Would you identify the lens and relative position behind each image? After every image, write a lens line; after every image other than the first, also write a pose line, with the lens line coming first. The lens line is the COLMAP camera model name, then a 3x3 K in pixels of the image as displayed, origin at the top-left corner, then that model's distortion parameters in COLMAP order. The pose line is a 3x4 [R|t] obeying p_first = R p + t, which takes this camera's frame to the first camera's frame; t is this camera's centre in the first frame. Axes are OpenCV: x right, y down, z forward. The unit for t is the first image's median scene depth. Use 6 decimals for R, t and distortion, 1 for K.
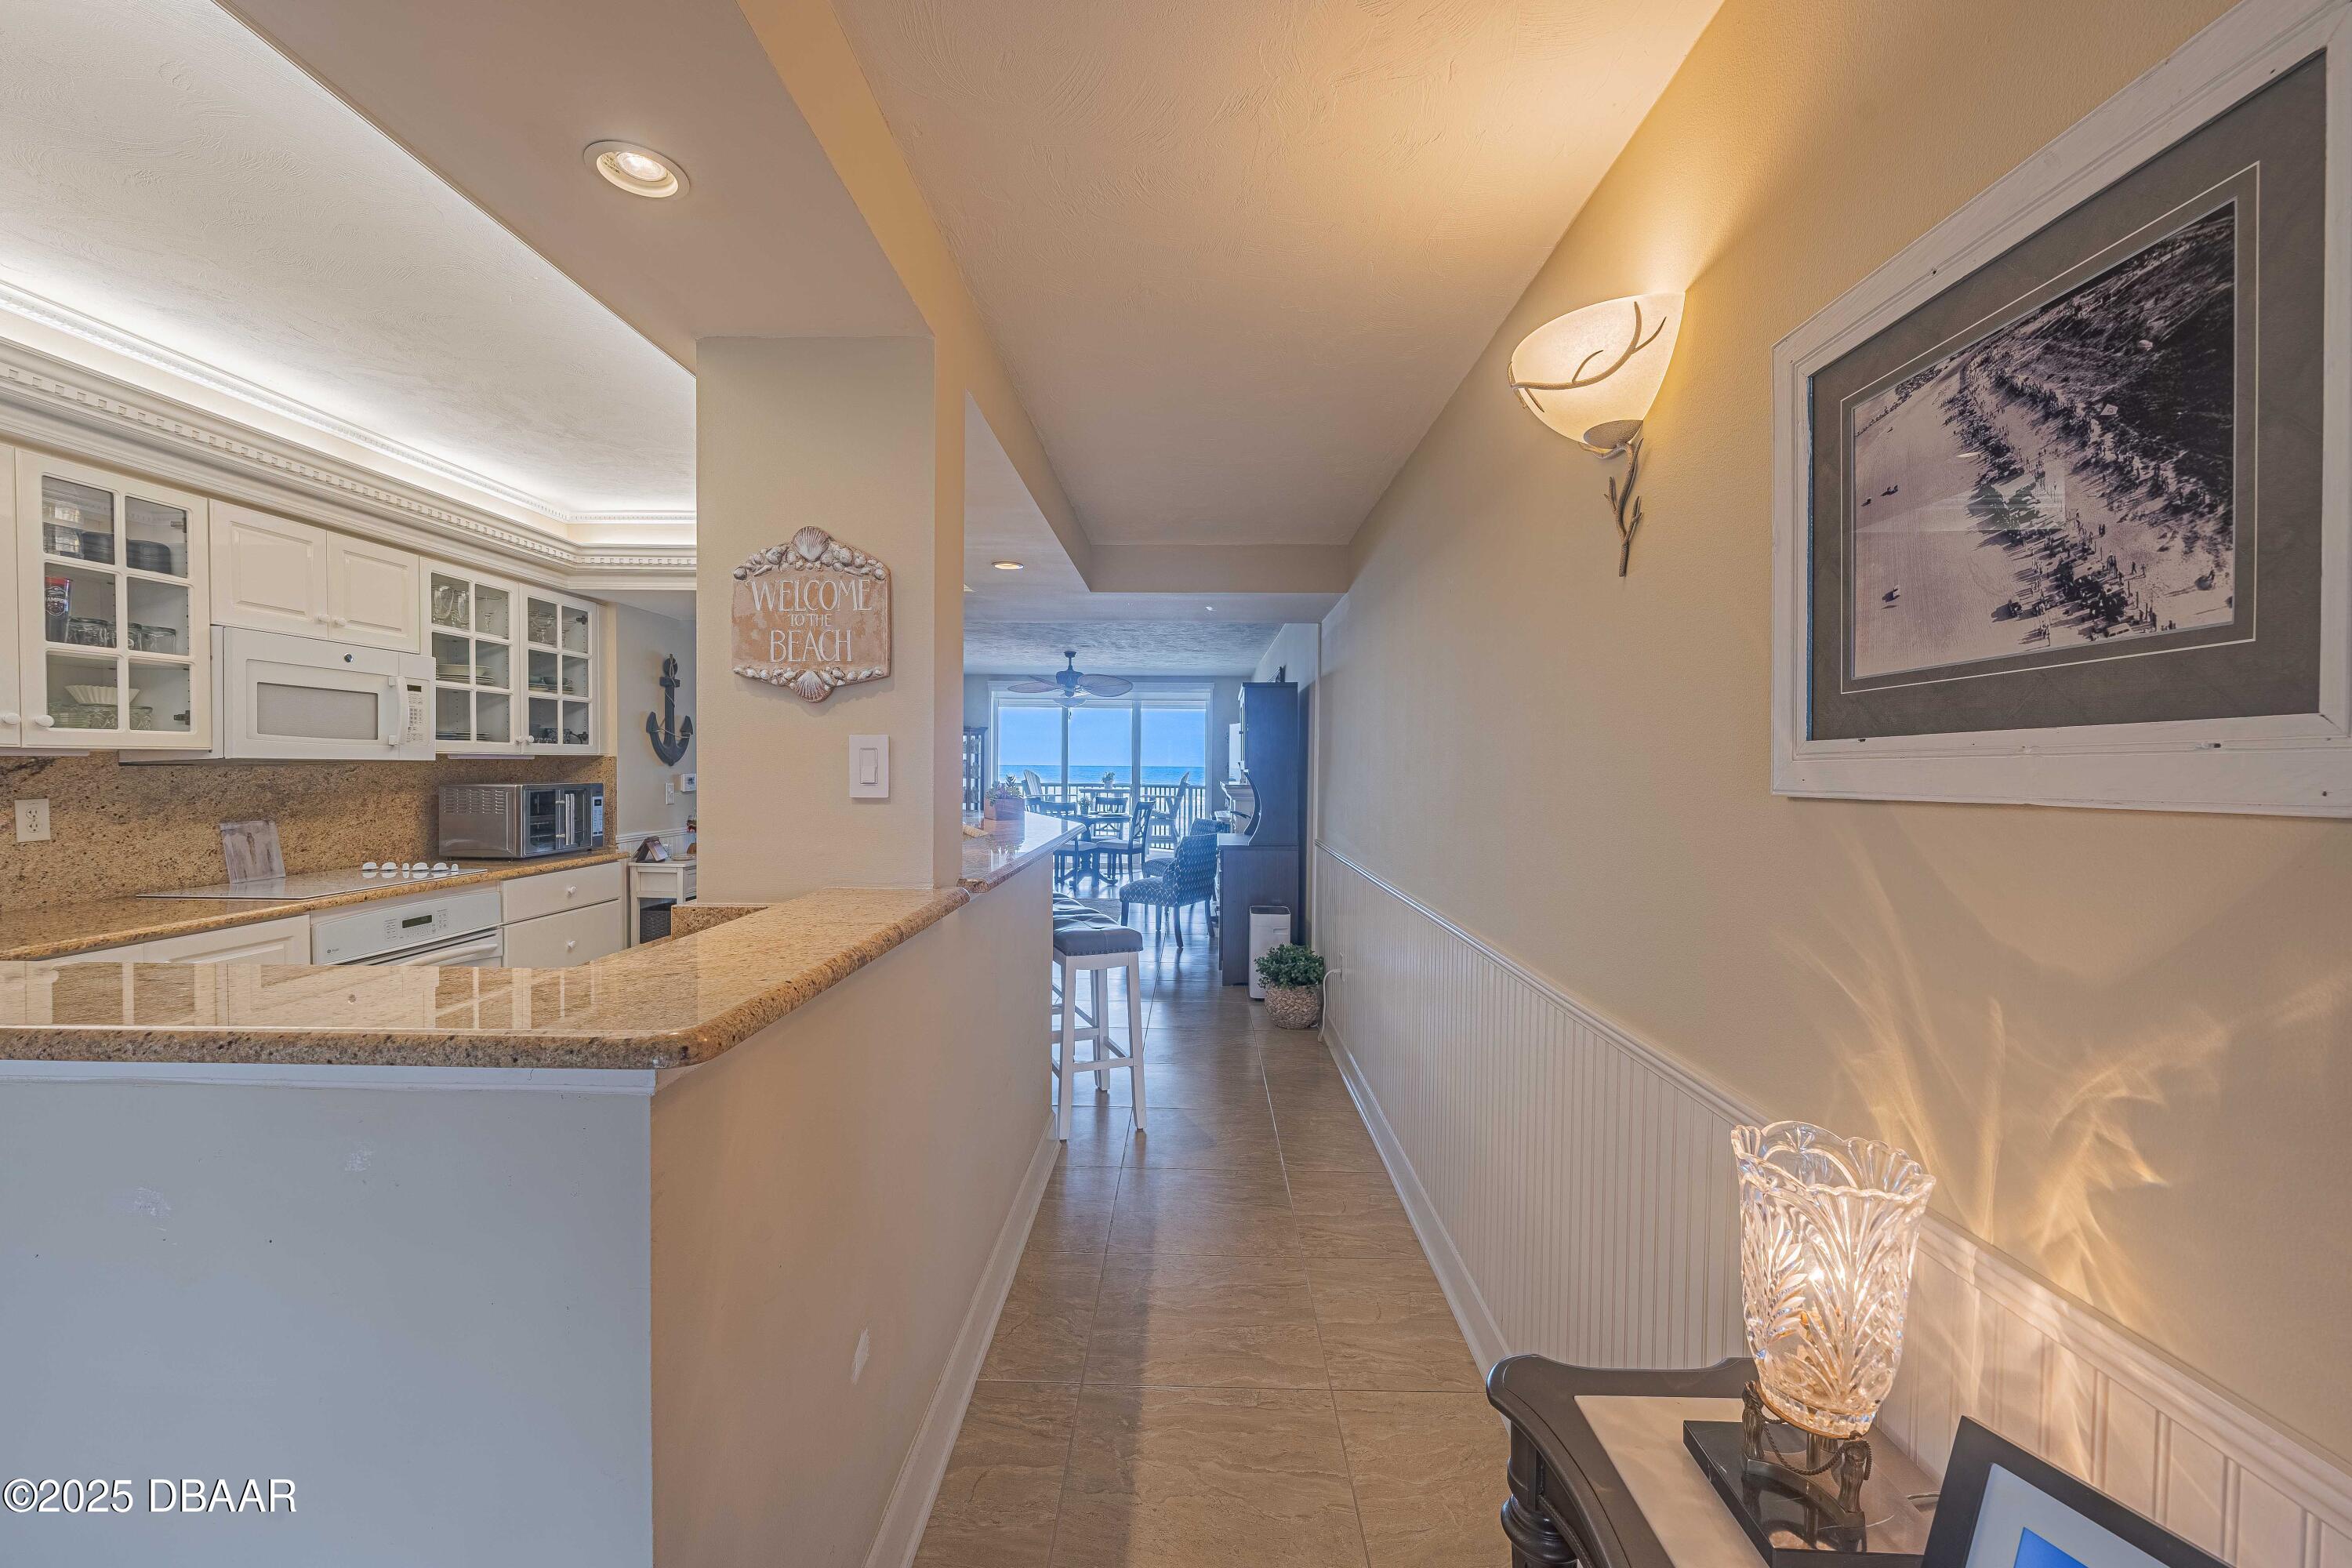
lens RADIAL K [[937.5, 0, 1175.3], [0, 937.5, 778.3], [0, 0, 1]] dist [0.011105, -0.001277]
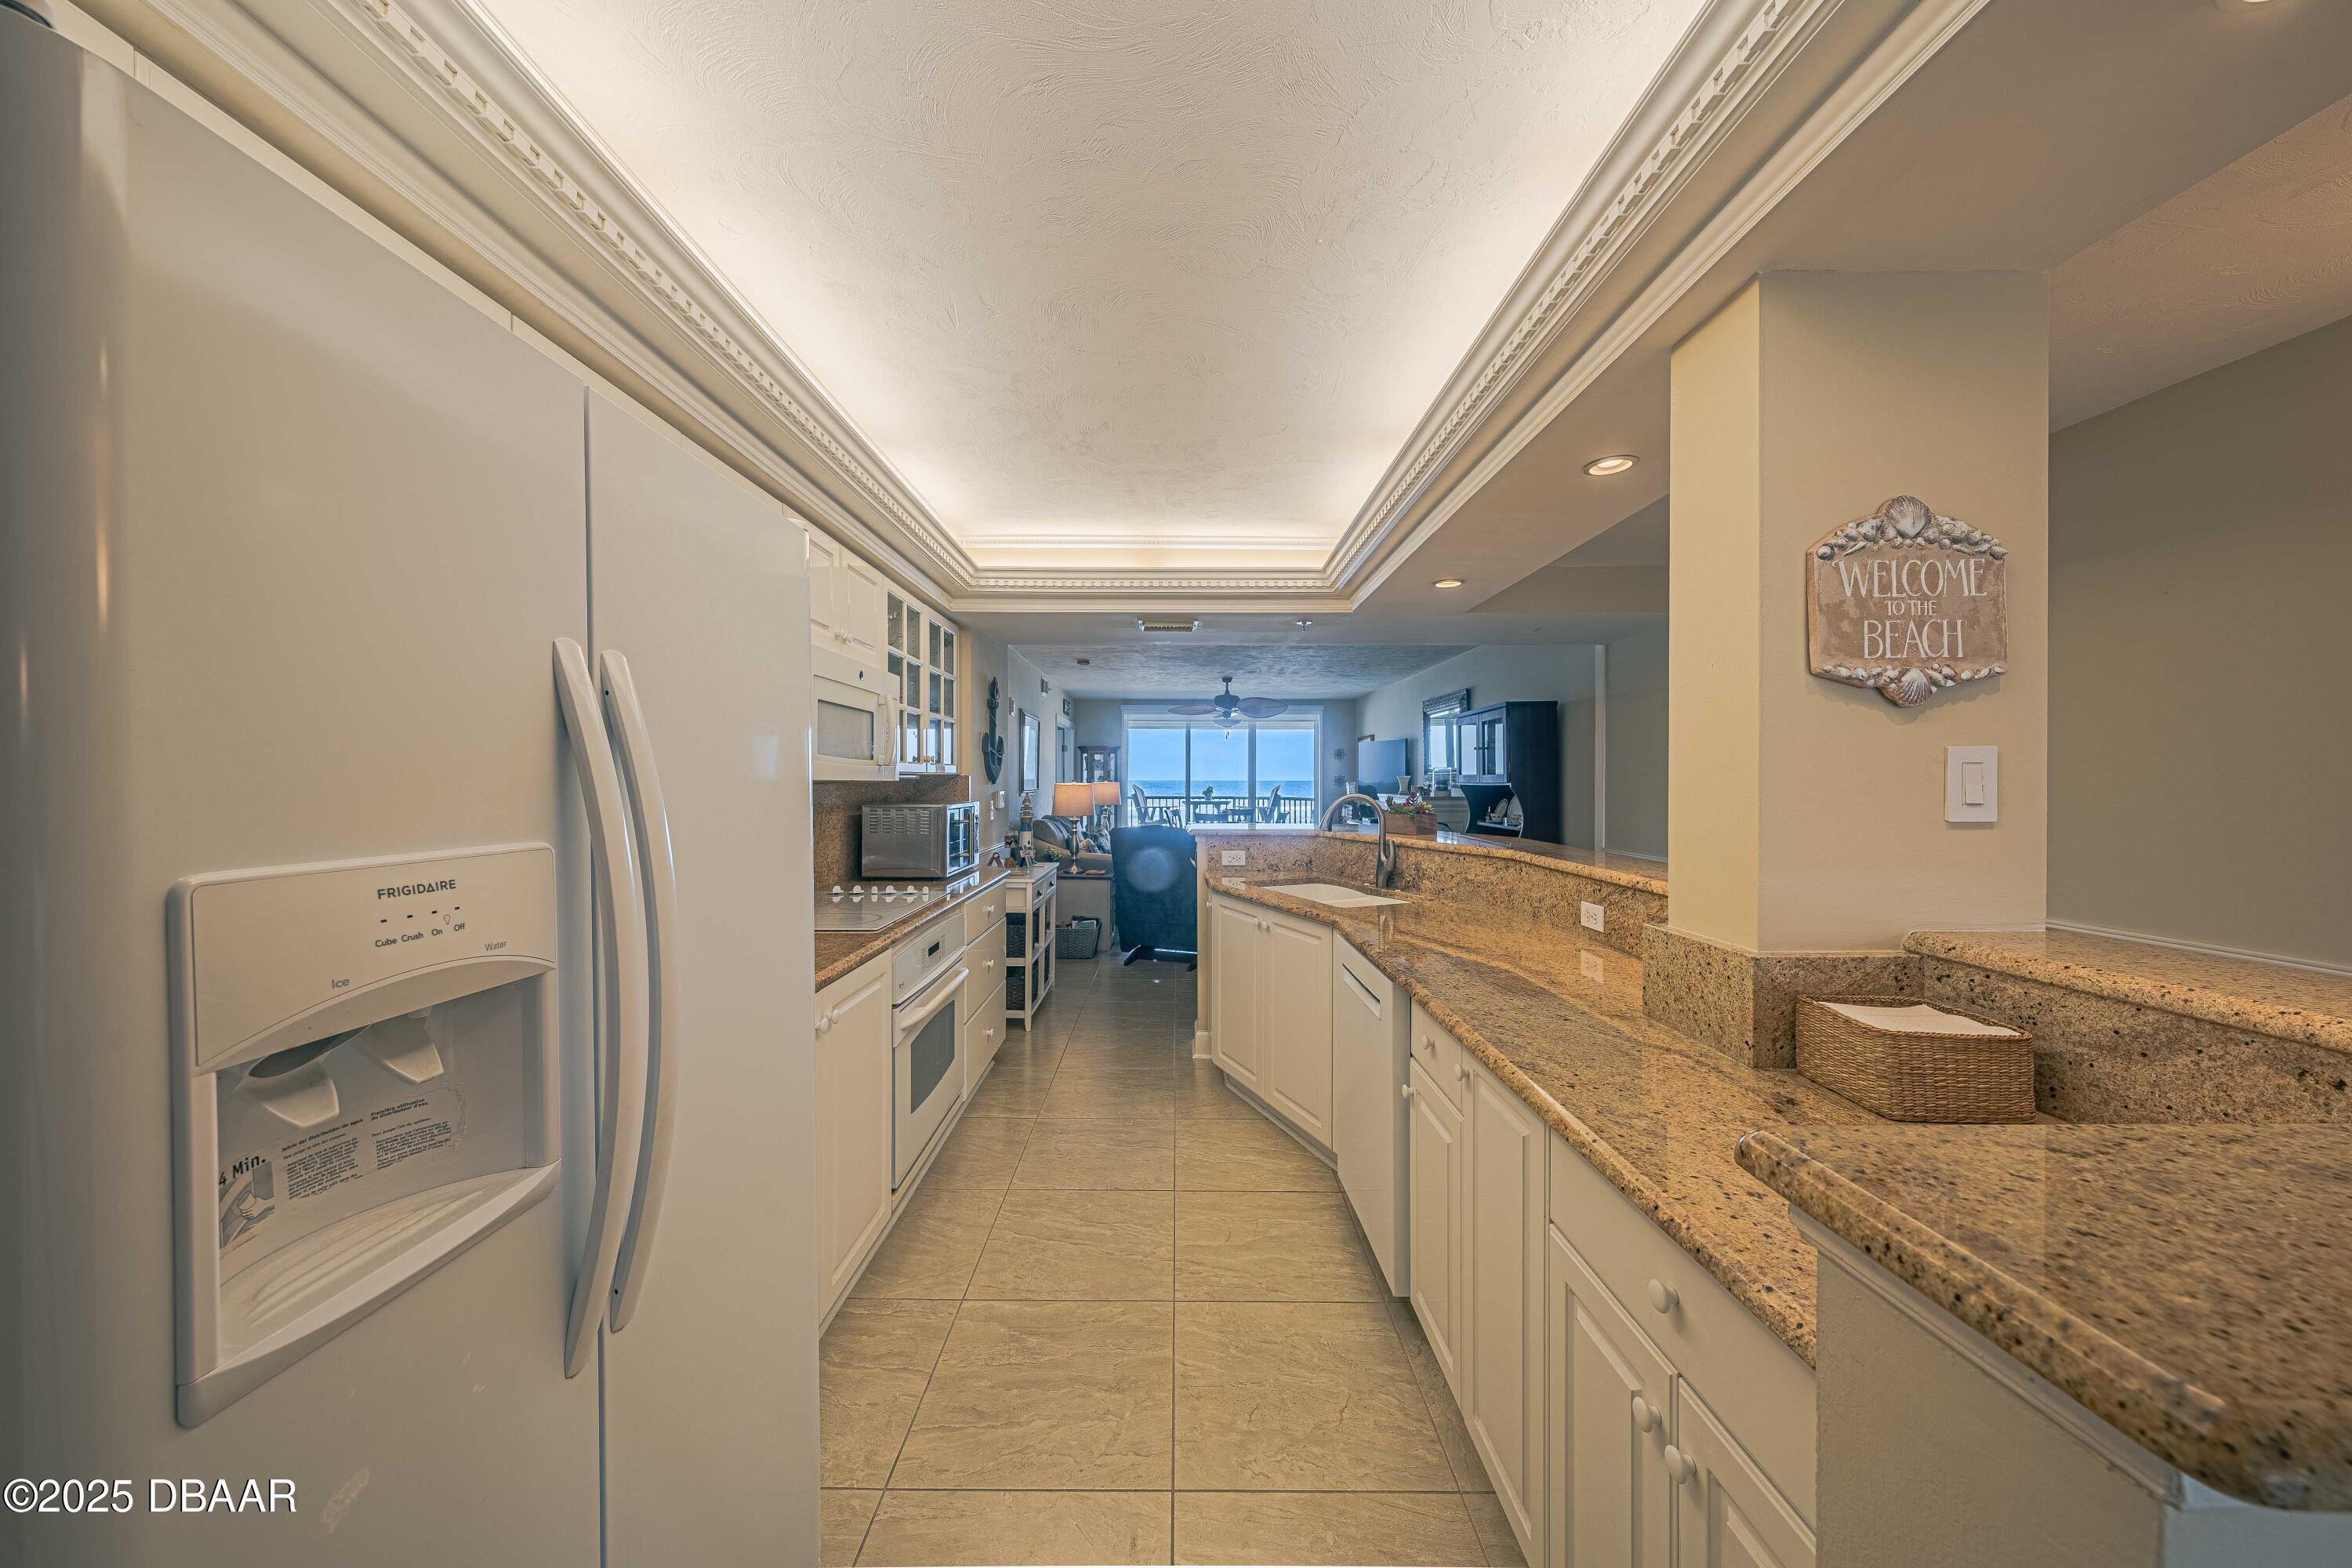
lens RADIAL K [[803.6, 0, 1153.0], [0, 803.6, 787.1], [0, 0, 1]] dist [-0.010024, 0.001298]
pose [[0.999680, -0.009968, 0.023252, -0.522262], [0.010084, 0.999937, -0.004870, -0.006572], [-0.023202, 0.005103, 0.999718, 0.151494]]
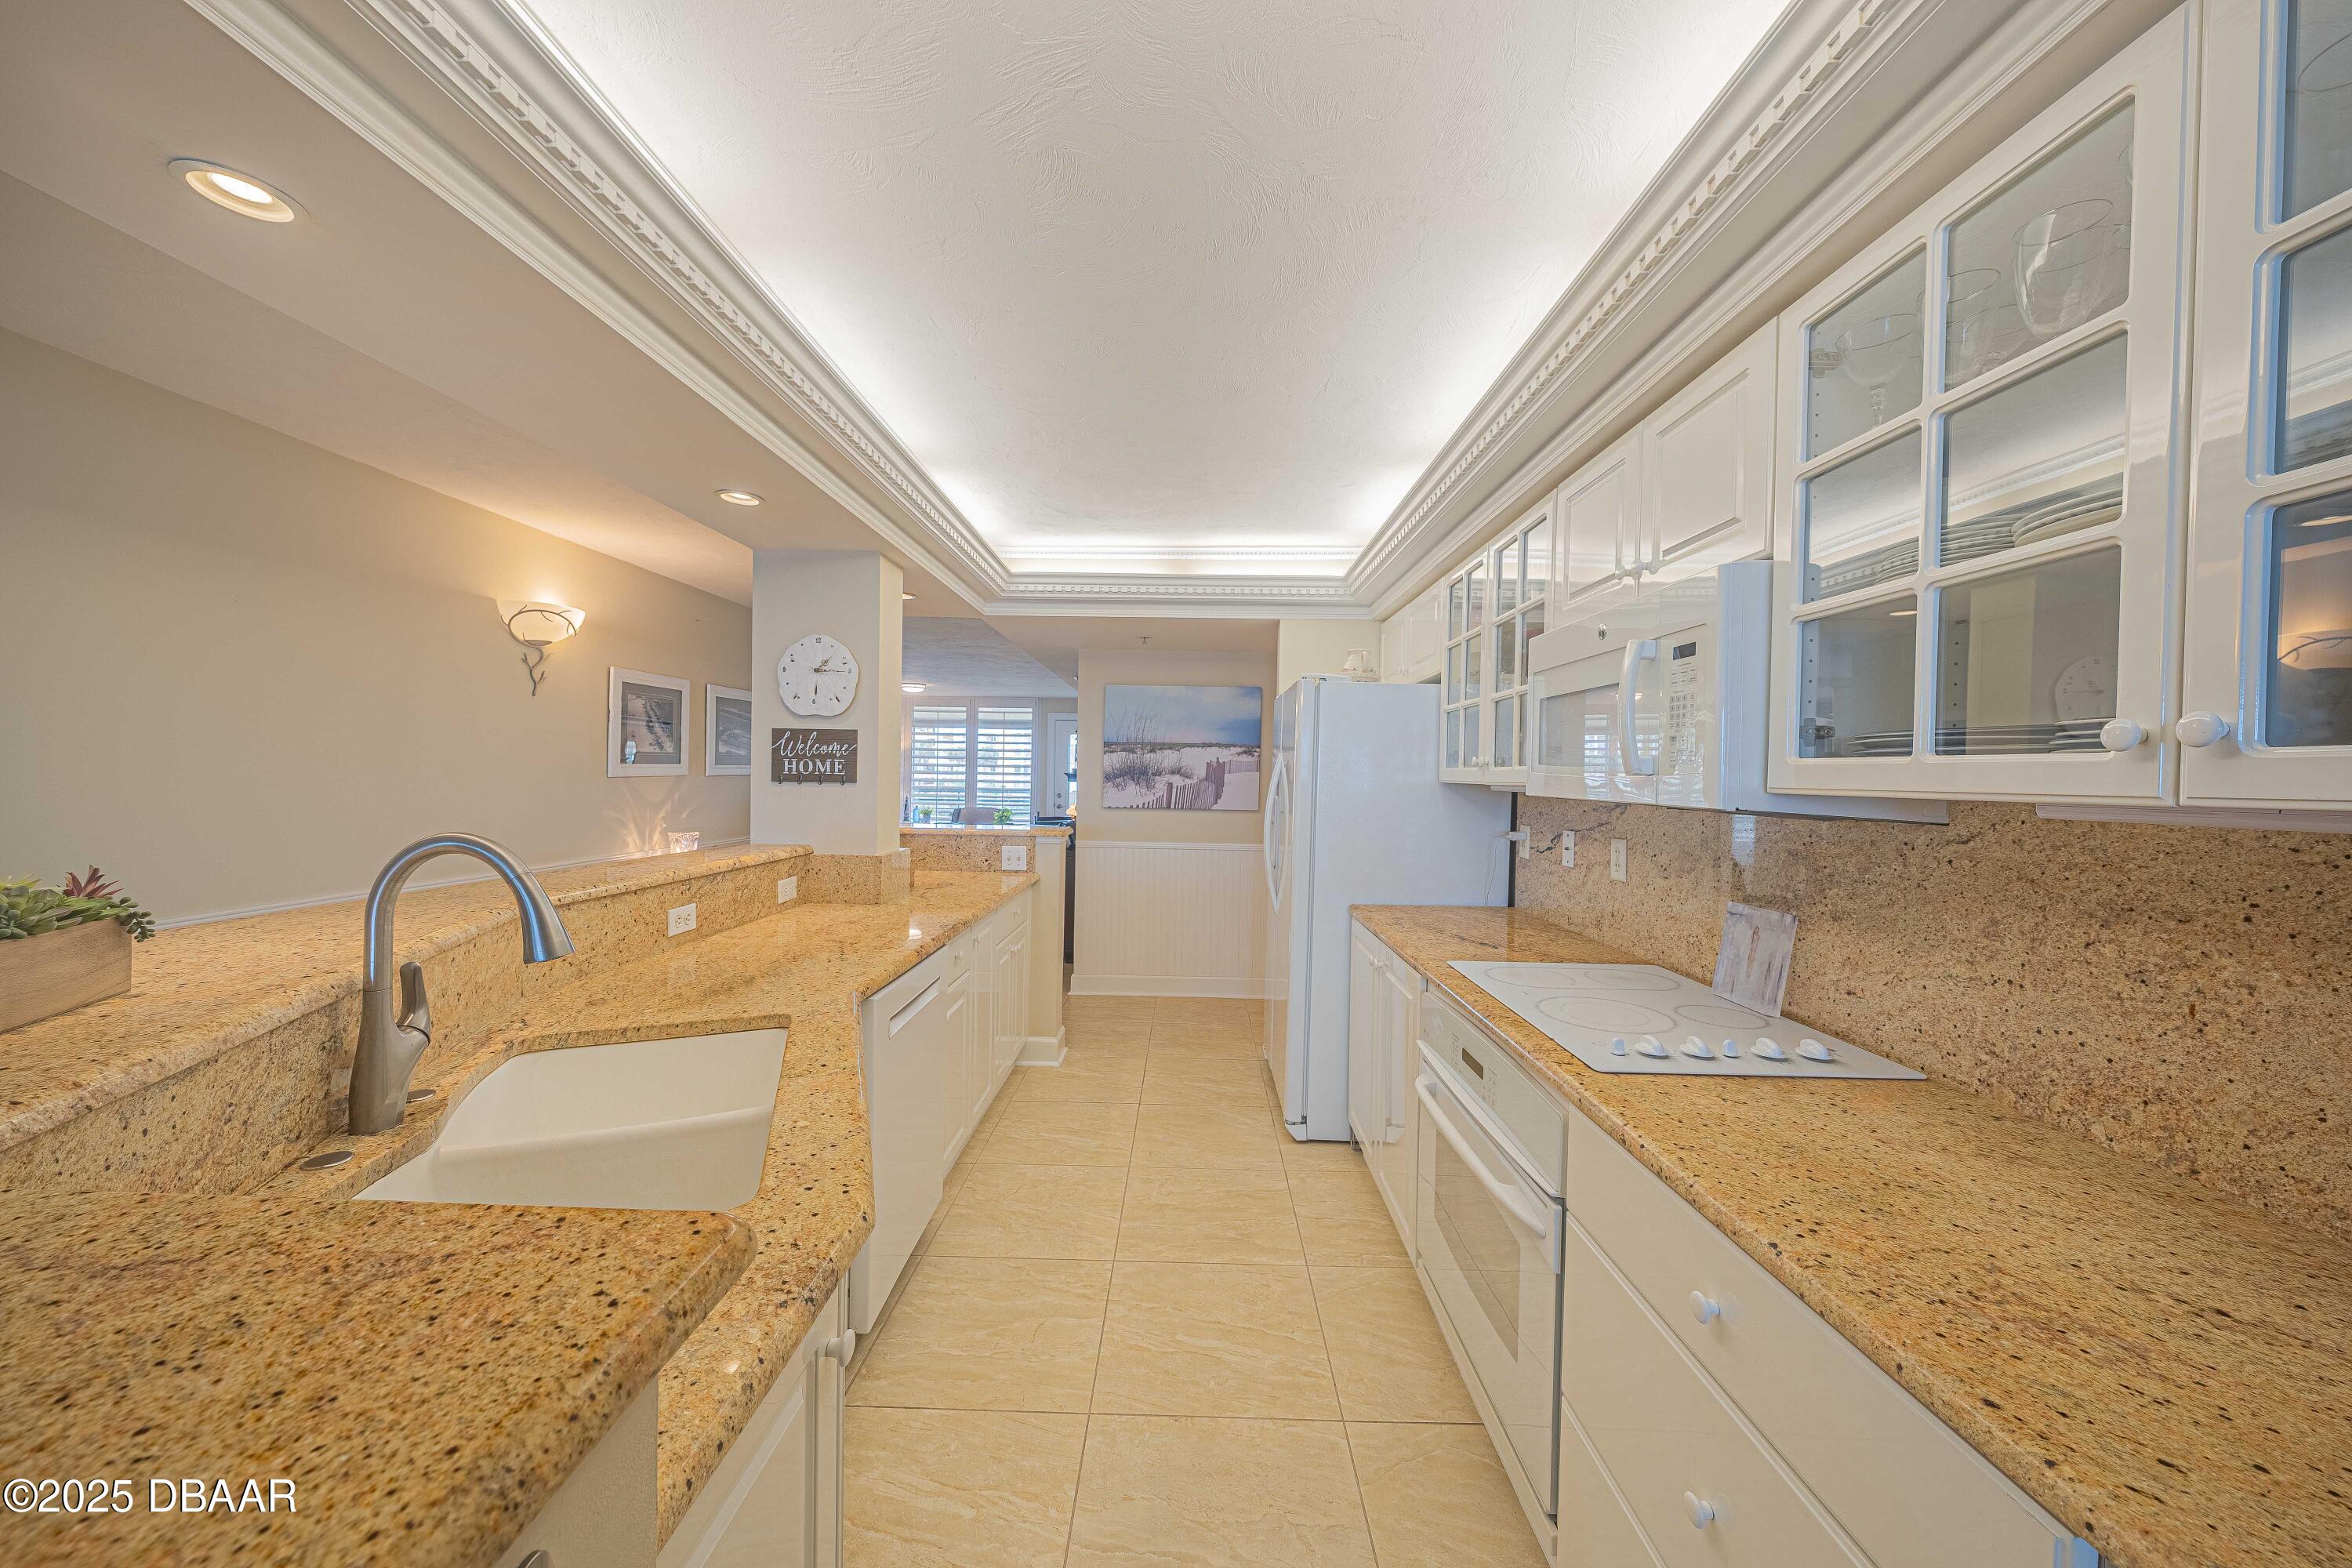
lens RADIAL K [[803.6, 0, 1189.8], [0, 803.6, 790.9], [0, 0, 1]] dist [-0.010024, 0.001298]
pose [[-0.999485, -0.026830, -0.017625, -0.520416], [-0.027425, 0.999031, 0.034415, -0.031434], [0.016685, 0.034880, -0.999252, 1.291586]]
